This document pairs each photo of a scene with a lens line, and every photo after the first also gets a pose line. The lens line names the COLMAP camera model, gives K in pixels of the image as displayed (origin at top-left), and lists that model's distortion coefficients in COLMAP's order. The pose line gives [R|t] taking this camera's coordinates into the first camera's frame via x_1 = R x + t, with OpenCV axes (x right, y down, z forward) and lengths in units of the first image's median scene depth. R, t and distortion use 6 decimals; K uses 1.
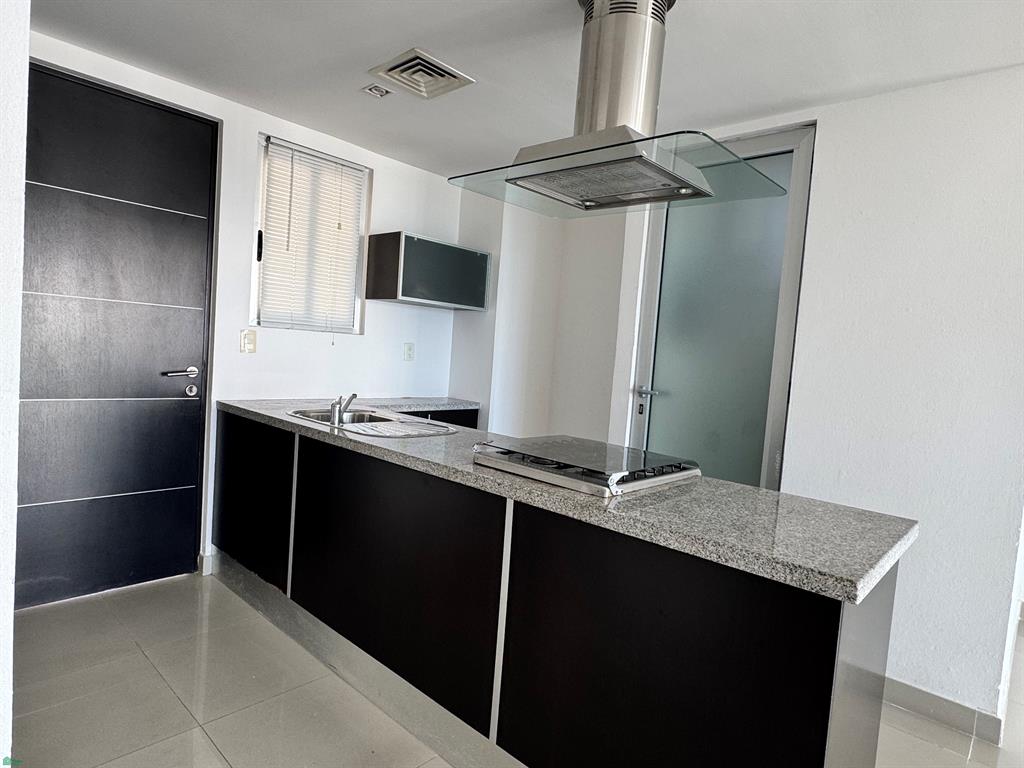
lens RADIAL K [[585.9, 0, 510.4], [0, 585.9, 385.2], [0, 0, 1]] dist [-0.000132, -0.000935]
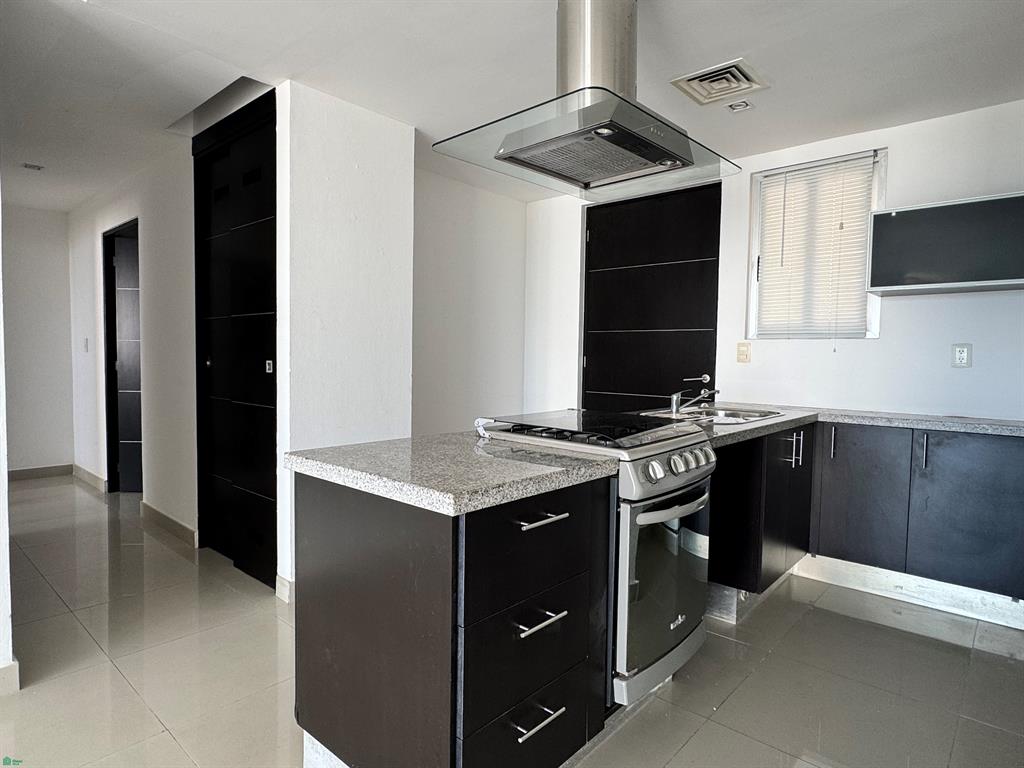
lens RADIAL K [[585.9, 0, 509.9], [0, 585.9, 387.5], [0, 0, 1]] dist [-0.000132, -0.000935]
pose [[0.009624, -0.018489, -0.999783, 0.689762], [-0.075822, 0.996937, -0.019166, 0.051292], [0.997075, 0.075990, 0.008193, 0.510094]]
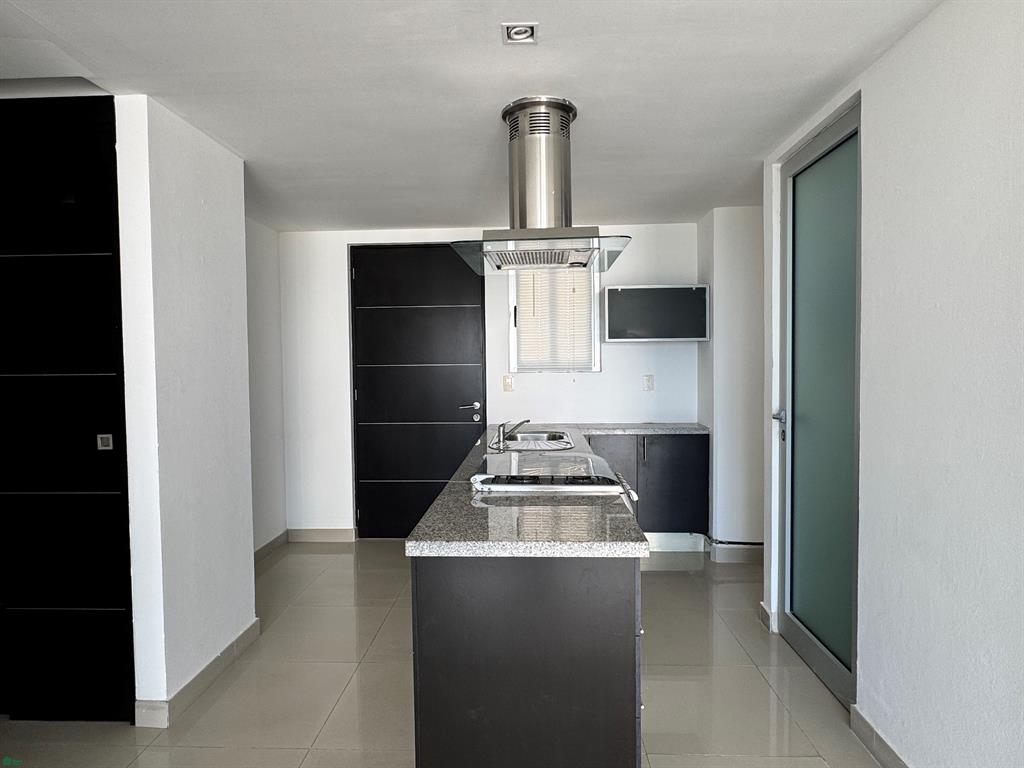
lens RADIAL K [[585.9, 0, 512.6], [0, 585.9, 382.3], [0, 0, 1]] dist [-0.000132, -0.000935]
pose [[0.640037, -0.049252, -0.766764, 0.647970], [0.010658, 0.998416, -0.055235, 0.002998], [0.768270, 0.027180, 0.639549, 0.074742]]
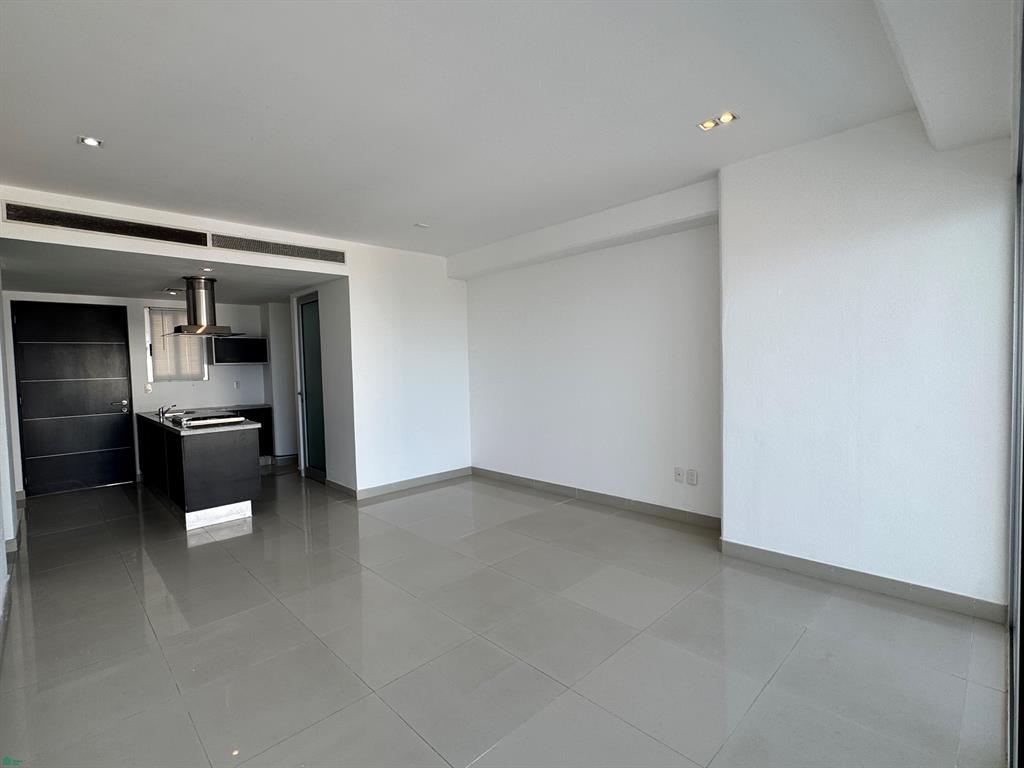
lens RADIAL K [[476.5, 0, 512.5], [0, 476.5, 384.4], [0, 0, 1]] dist [0.000906, 0.000005]
pose [[0.993811, -0.093022, -0.060720, 1.198516], [0.091986, 0.995566, -0.019647, 0.089872], [0.062279, 0.013940, 0.997961, -0.923343]]
